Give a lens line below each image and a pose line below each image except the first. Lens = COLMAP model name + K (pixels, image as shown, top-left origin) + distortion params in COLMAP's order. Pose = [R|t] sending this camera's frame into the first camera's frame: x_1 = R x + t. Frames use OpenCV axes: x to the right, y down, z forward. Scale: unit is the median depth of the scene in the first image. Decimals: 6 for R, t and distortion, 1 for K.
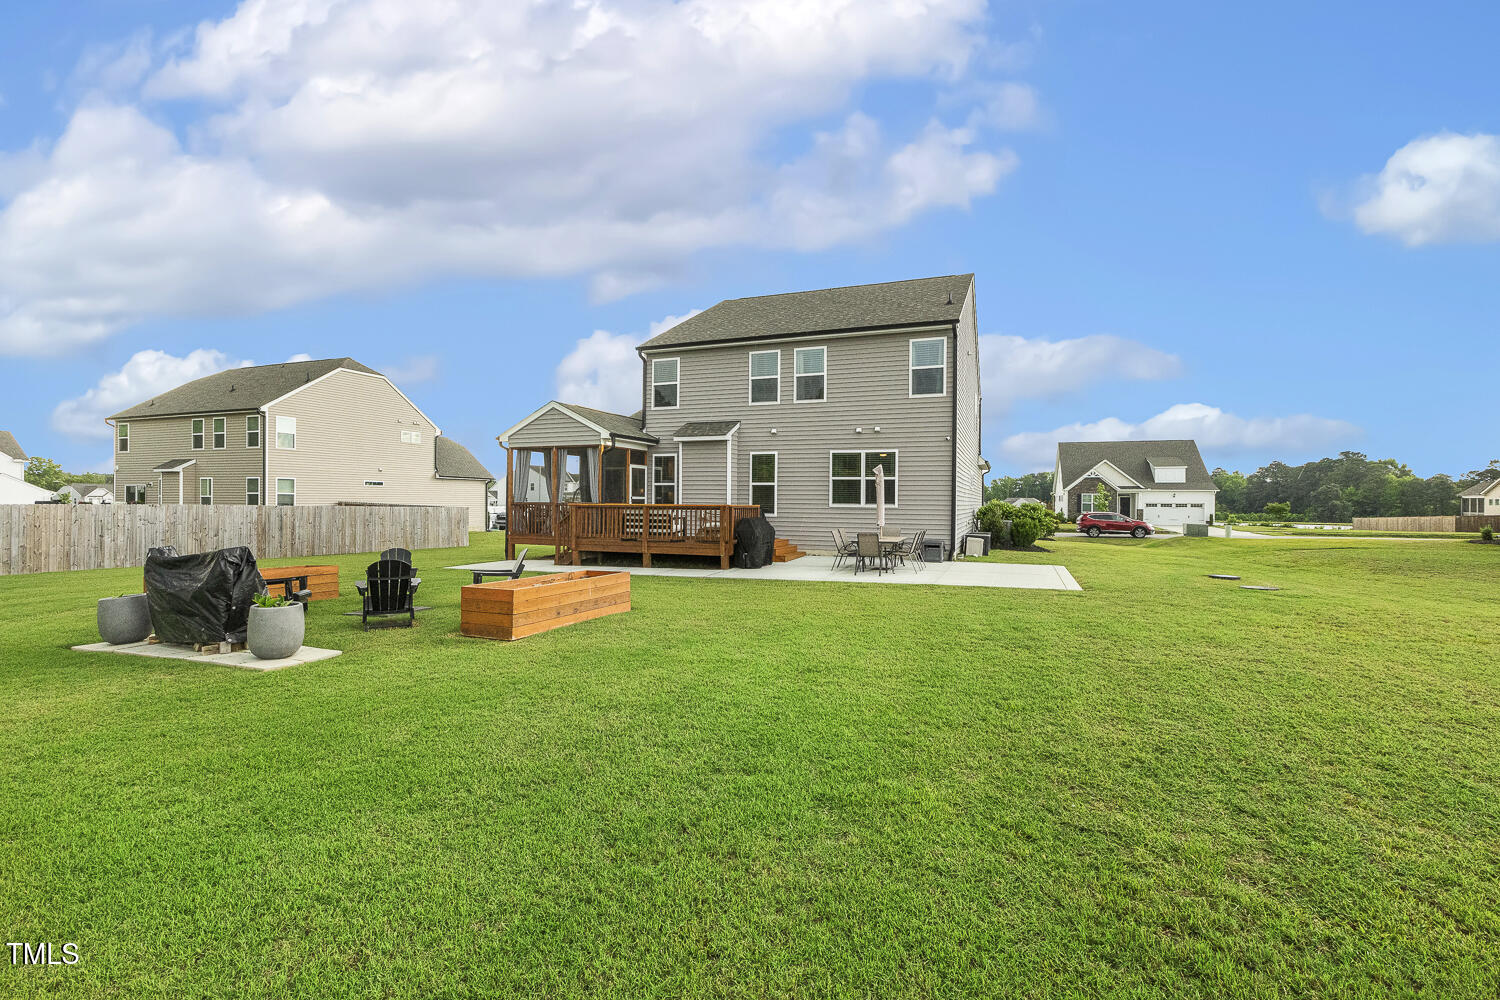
lens RADIAL K [[685.9, 0, 756.7], [0, 685.9, 498.4], [0, 0, 1]] dist [0.001135, 0.000119]
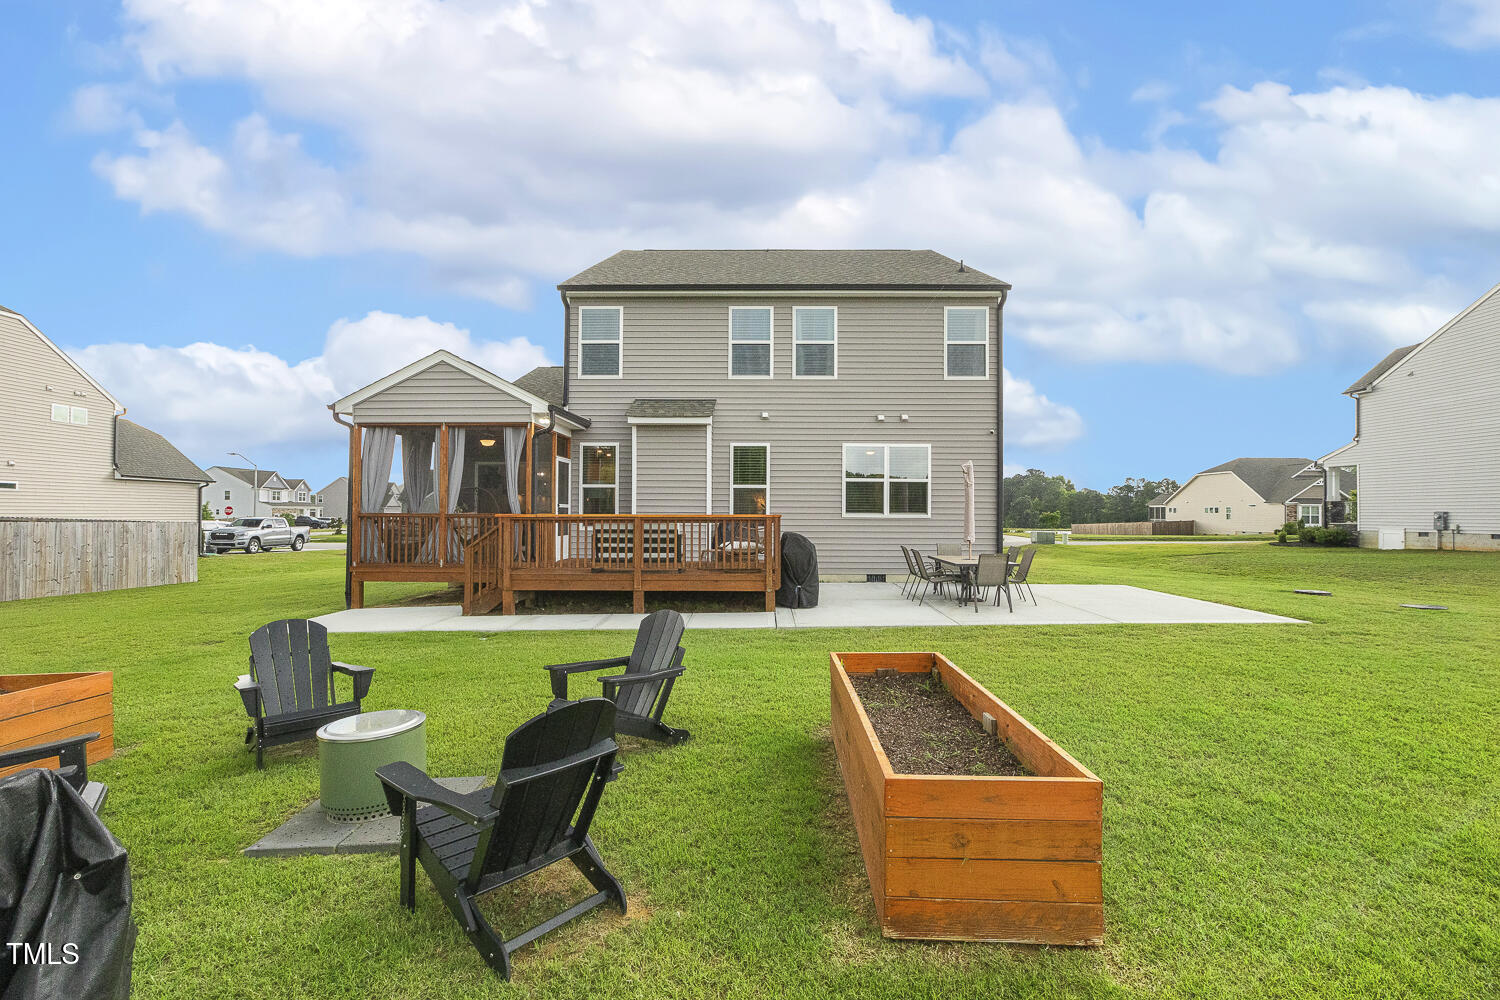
lens RADIAL K [[685.9, 0, 748.2], [0, 685.9, 505.8], [0, 0, 1]] dist [0.001135, 0.000119]
pose [[0.934347, -0.000853, 0.356363, -0.251986], [0.002745, 0.999985, -0.004802, 0.003030], [-0.356353, 0.005465, 0.934335, 0.310375]]
